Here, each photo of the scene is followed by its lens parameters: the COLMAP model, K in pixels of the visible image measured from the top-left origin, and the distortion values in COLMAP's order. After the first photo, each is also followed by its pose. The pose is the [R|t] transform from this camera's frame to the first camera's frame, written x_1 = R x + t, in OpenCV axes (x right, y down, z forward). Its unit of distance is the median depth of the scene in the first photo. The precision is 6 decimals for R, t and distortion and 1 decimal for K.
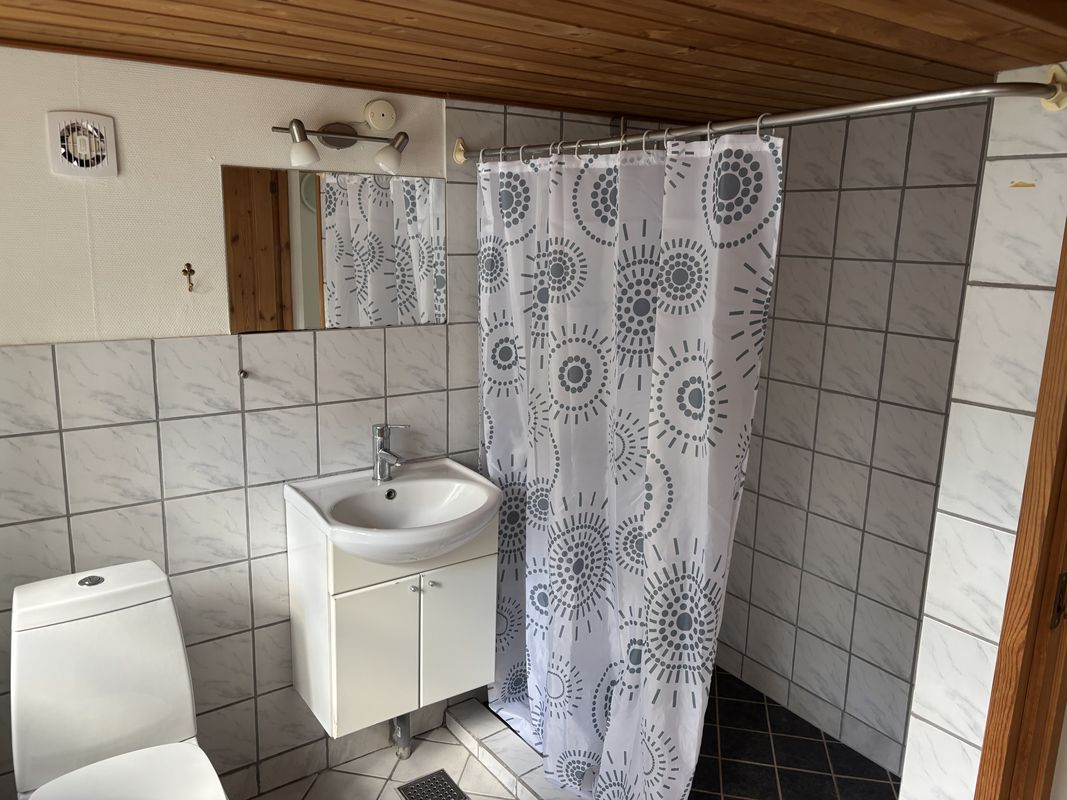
lens RADIAL K [[801.2, 0, 534.6], [0, 801.2, 405.3], [0, 0, 1]] dist [0.051221, -0.059436]
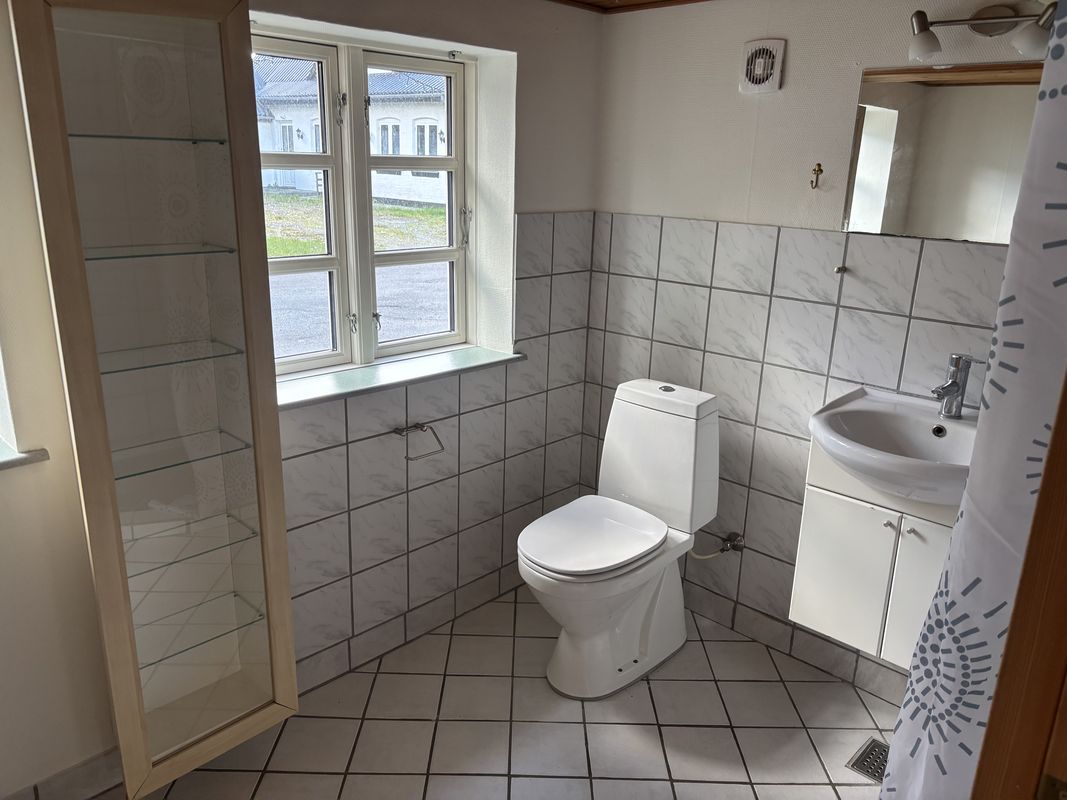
lens RADIAL K [[801.2, 0, 534.6], [0, 801.2, 405.3], [0, 0, 1]] dist [0.051221, -0.059436]
pose [[0.189457, 0.268253, -0.944535, 0.667415], [-0.236641, 0.946076, 0.221225, -0.009661], [0.952947, 0.181603, 0.242720, 0.402250]]
